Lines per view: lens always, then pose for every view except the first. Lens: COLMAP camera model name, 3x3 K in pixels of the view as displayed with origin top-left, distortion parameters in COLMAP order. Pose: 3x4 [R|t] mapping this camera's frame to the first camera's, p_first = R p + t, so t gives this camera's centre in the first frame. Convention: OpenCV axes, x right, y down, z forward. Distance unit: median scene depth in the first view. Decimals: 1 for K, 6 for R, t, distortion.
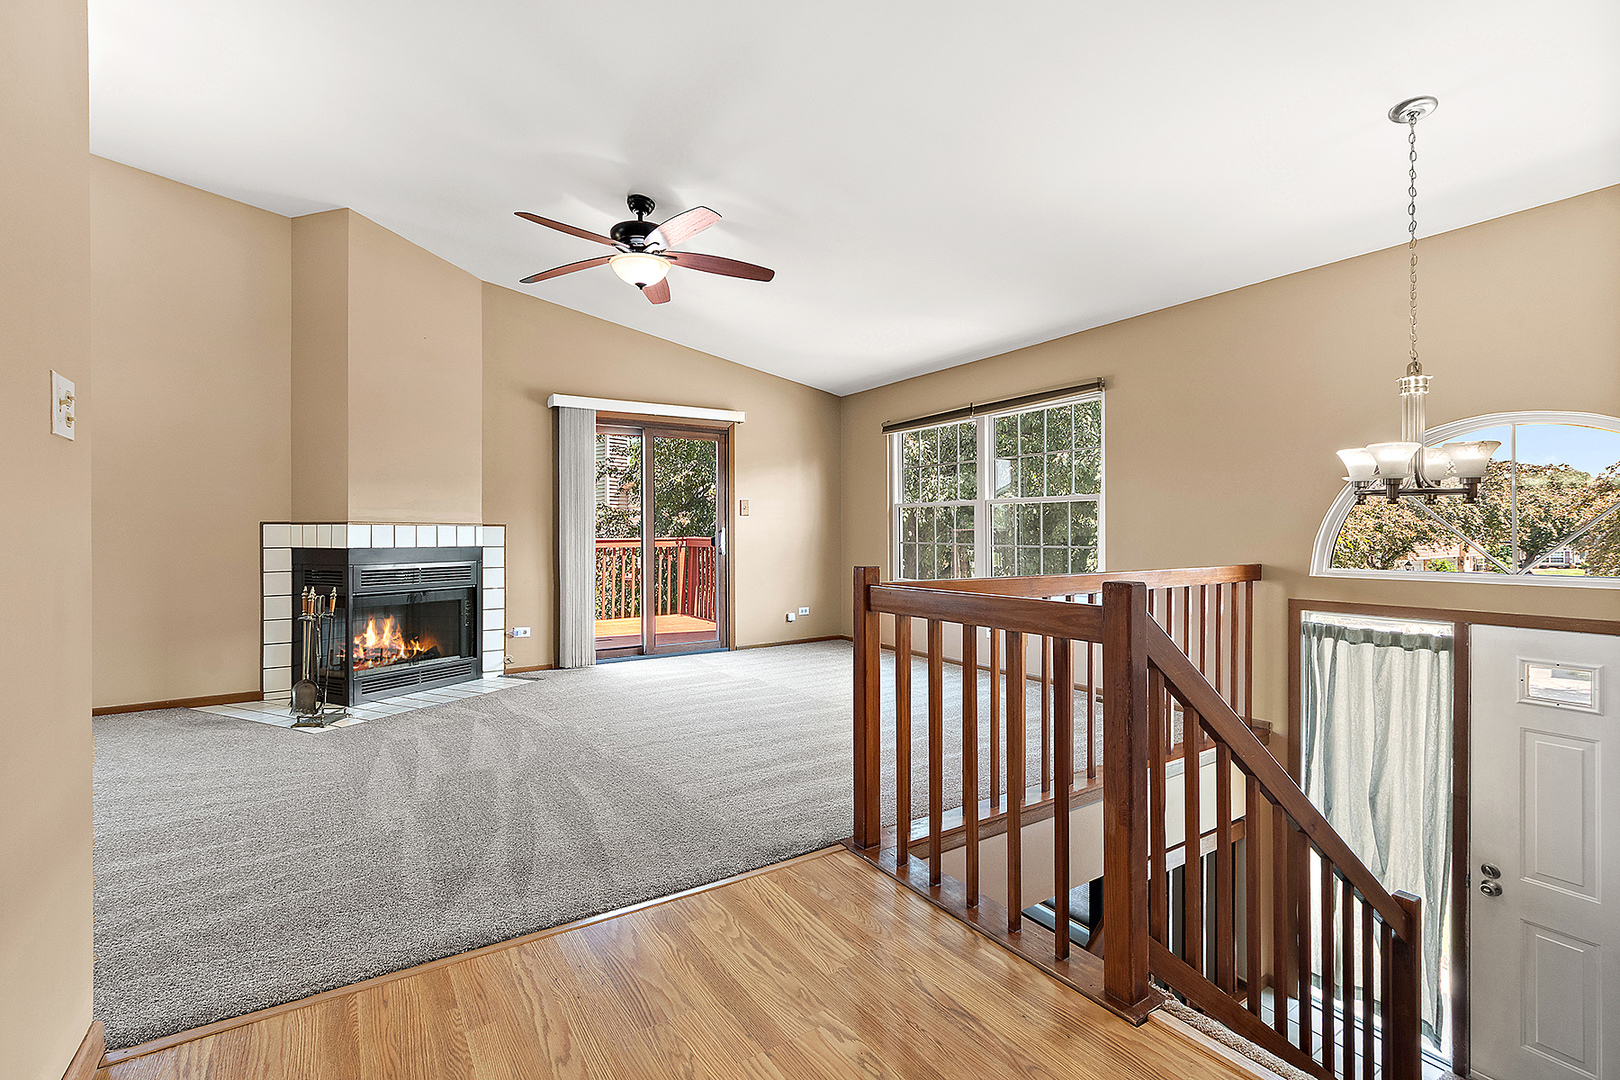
lens RADIAL K [[713.4, 0, 814.2], [0, 713.4, 536.1], [0, 0, 1]] dist [0.001030, 0.000016]
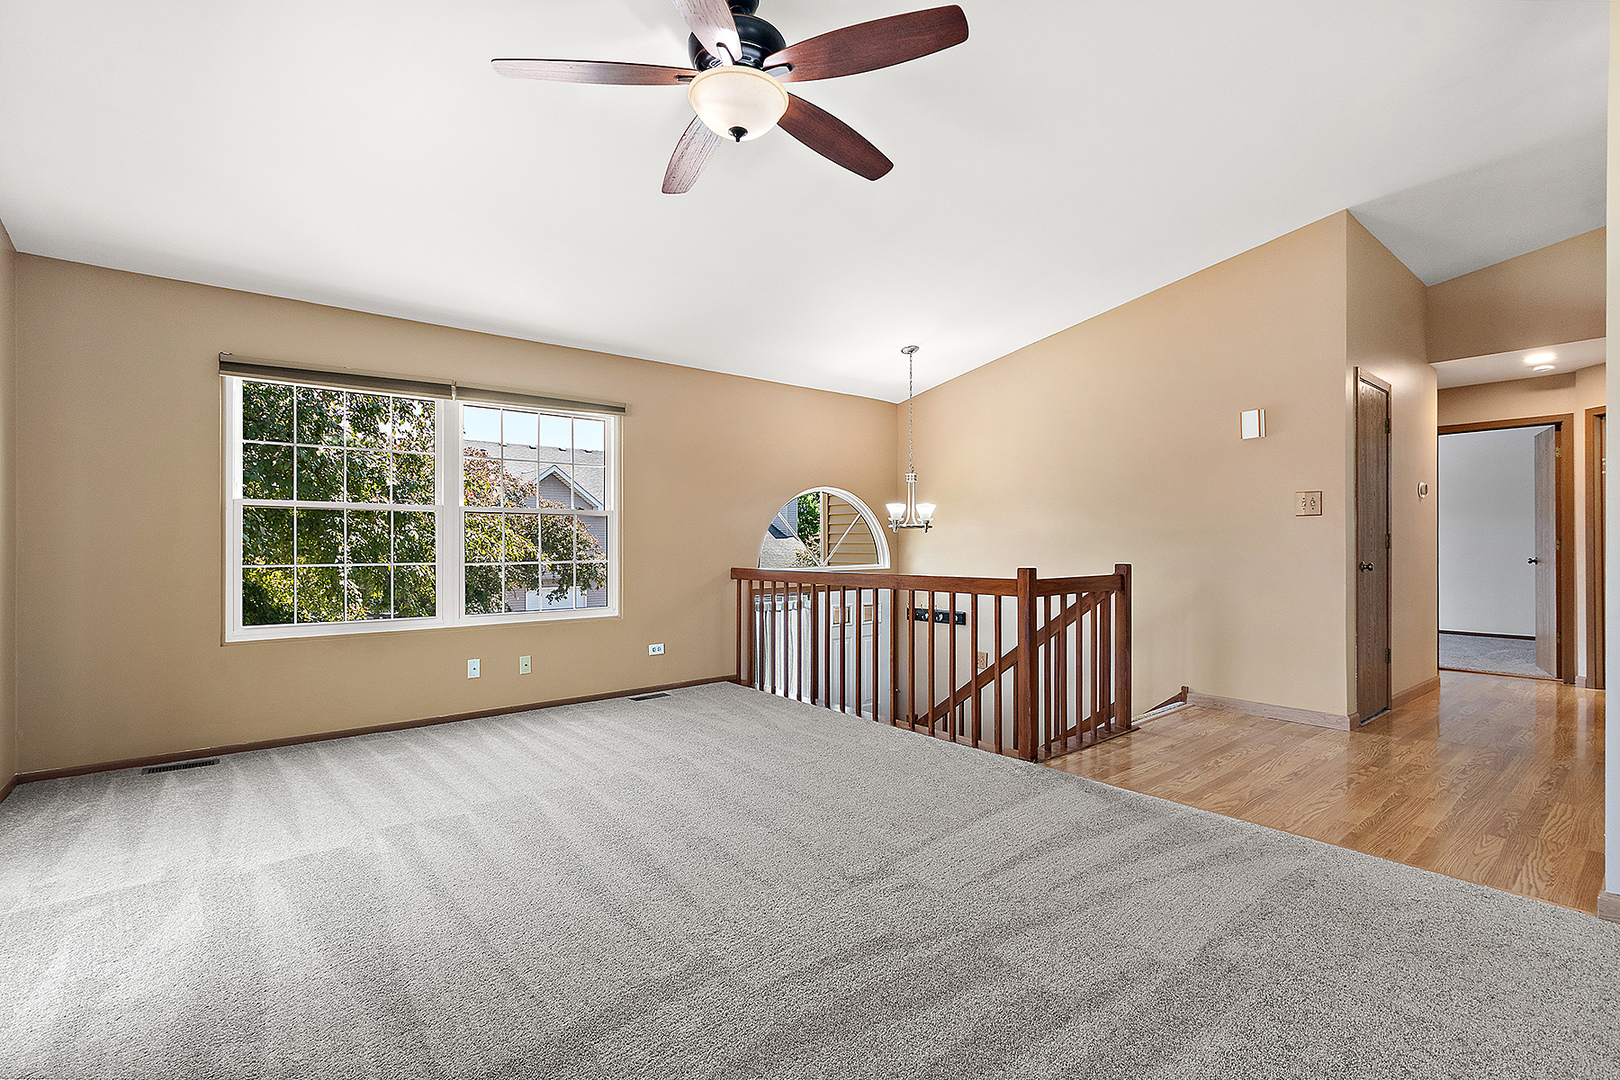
lens RADIAL K [[713.4, 0, 795.9], [0, 713.4, 549.7], [0, 0, 1]] dist [0.000255, -0.000171]
pose [[-0.088168, -0.003277, 0.996100, -0.603632], [0.009235, 0.999949, 0.004107, -0.002898], [-0.996063, 0.009561, -0.088133, 0.720896]]
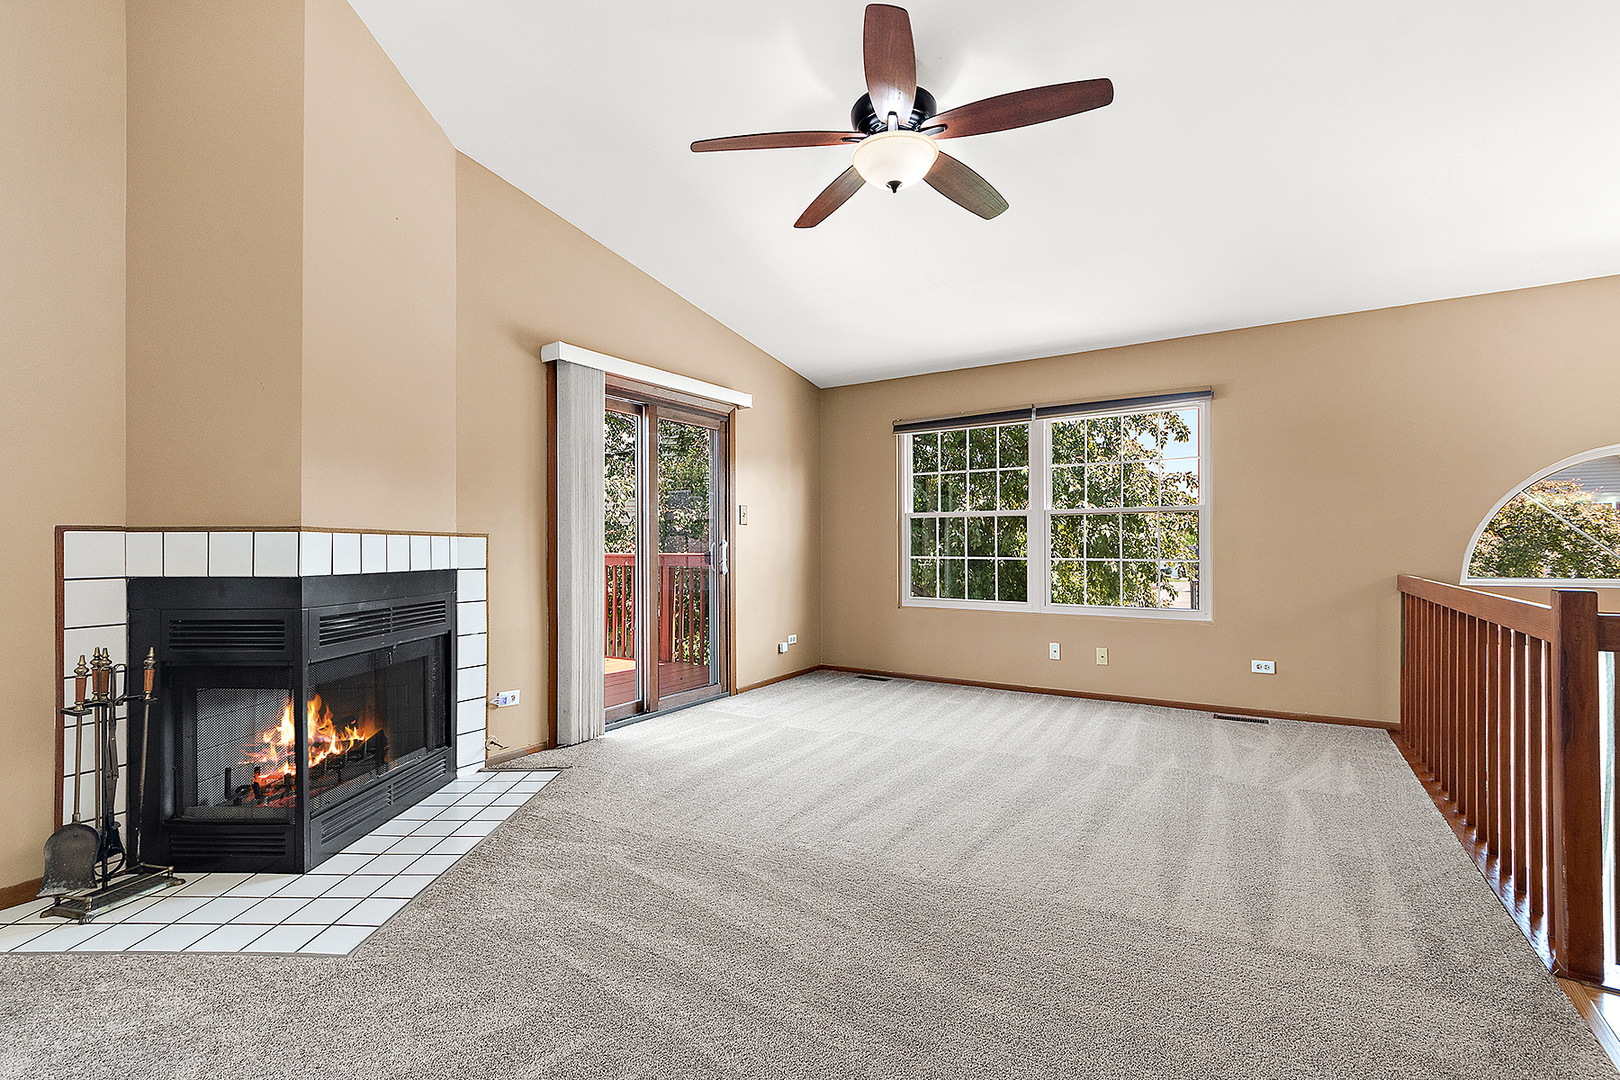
lens RADIAL K [[706.4, 0, 810.0], [0, 706.4, 540.0], [0, 0, 1]] dist [-0.000769, -0.000571]
pose [[0.915130, 0.001580, 0.403156, -0.420803], [0.003475, 0.999924, -0.011808, -0.002283], [-0.403144, 0.012207, 0.915055, 0.294580]]
